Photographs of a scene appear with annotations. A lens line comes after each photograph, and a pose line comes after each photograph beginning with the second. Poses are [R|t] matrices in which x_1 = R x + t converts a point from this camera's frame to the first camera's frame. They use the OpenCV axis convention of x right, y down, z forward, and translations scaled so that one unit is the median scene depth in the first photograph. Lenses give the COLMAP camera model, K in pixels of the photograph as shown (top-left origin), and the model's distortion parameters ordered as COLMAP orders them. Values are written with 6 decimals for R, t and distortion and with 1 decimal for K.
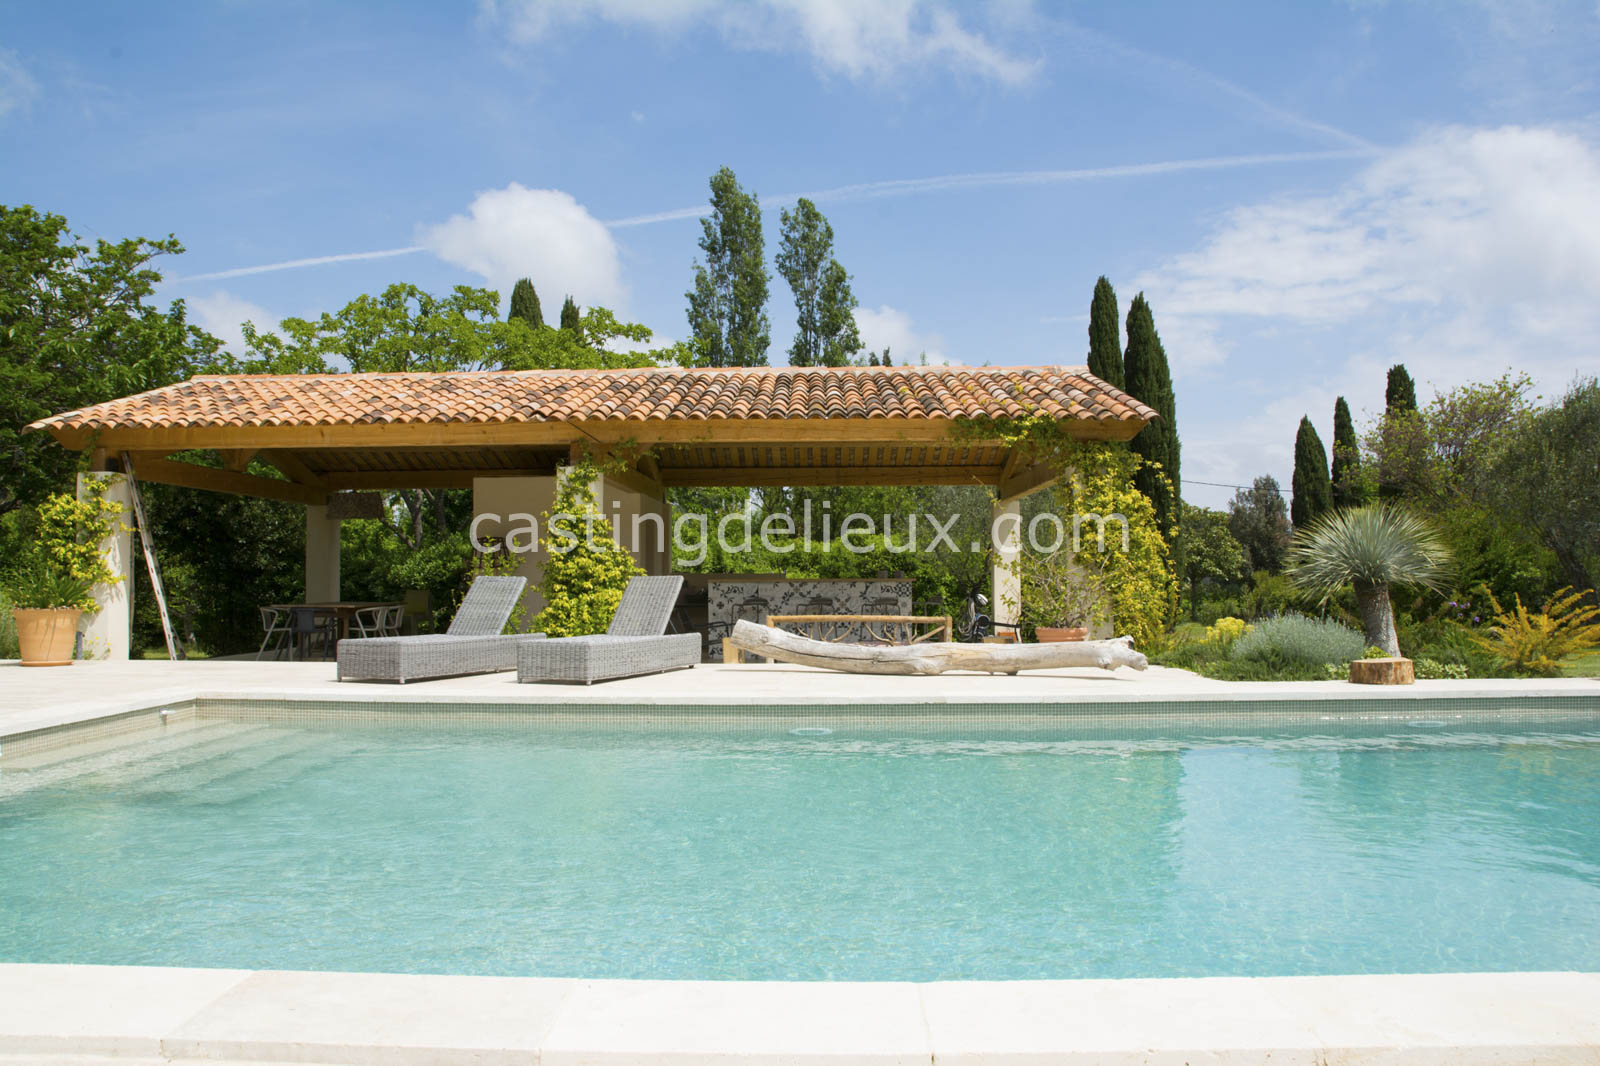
lens RADIAL K [[1190.1, 0, 800.0], [0, 1190.1, 533.0], [0, 0, 1]] dist [-0.146091, 0.121273]
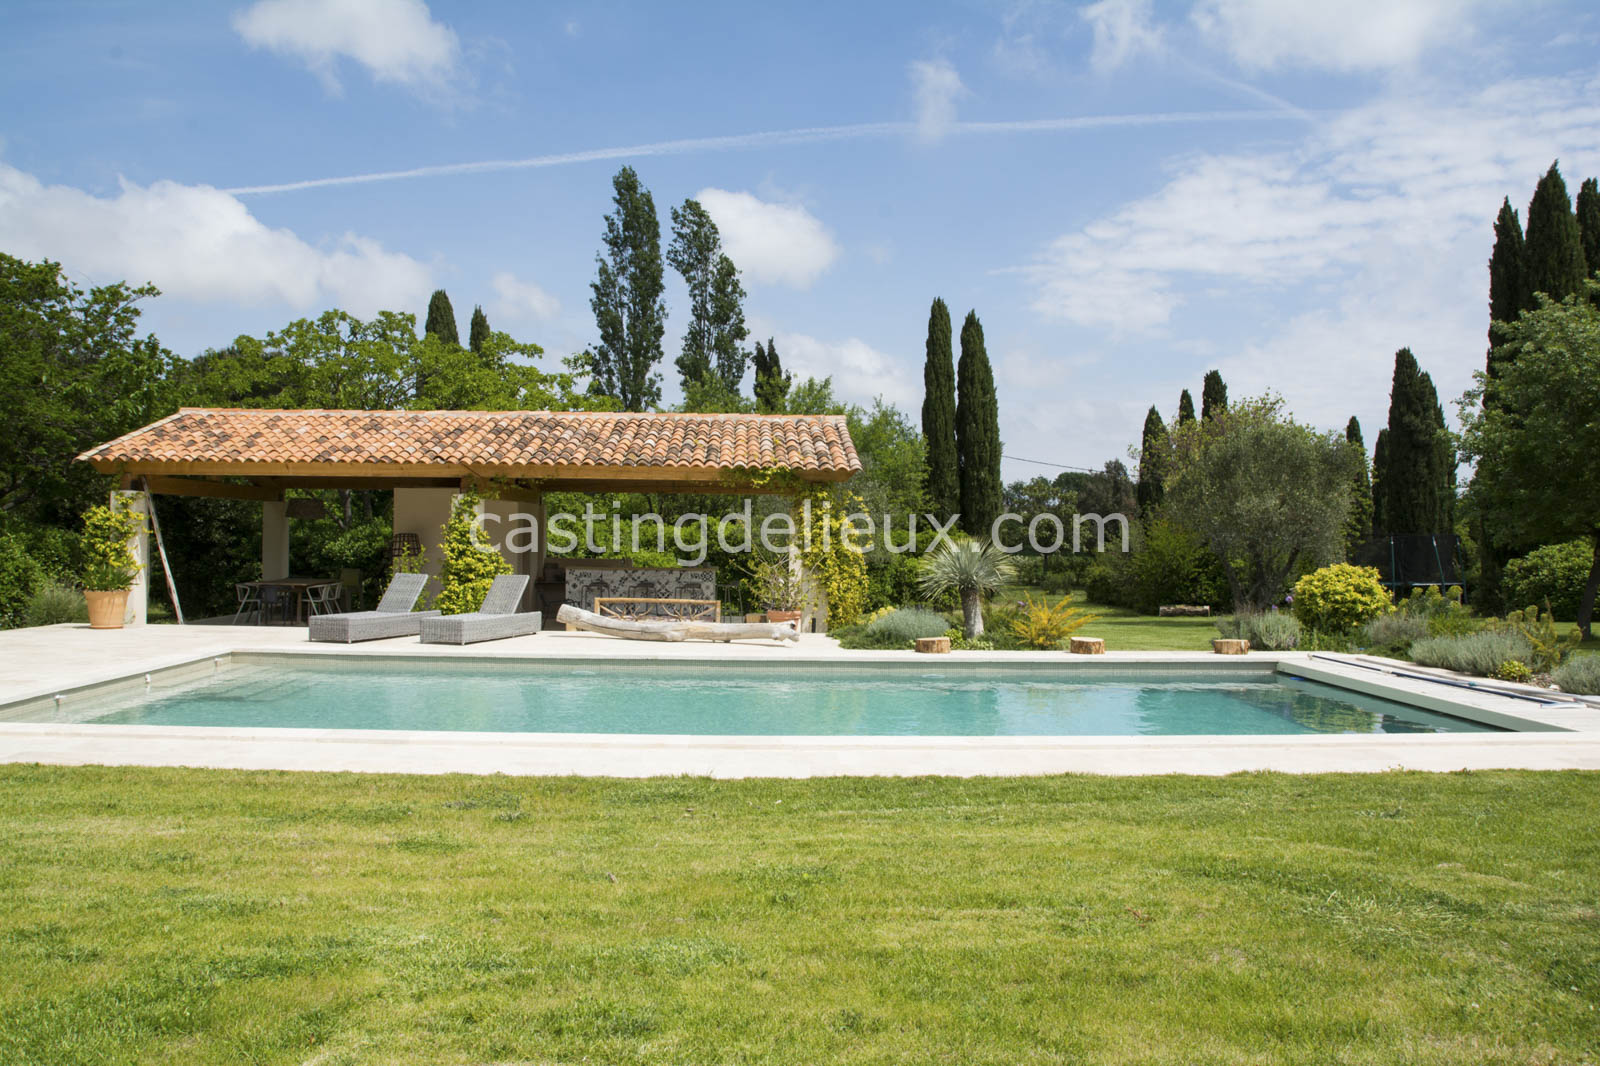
lens RADIAL K [[1190.1, 0, 800.0], [0, 1190.1, 533.0], [0, 0, 1]] dist [-0.146091, 0.121273]
pose [[0.997802, 0.016258, 0.064248, 0.123937], [-0.018696, 0.999121, 0.037526, -0.067001], [-0.063581, -0.038645, 0.997228, -0.451488]]
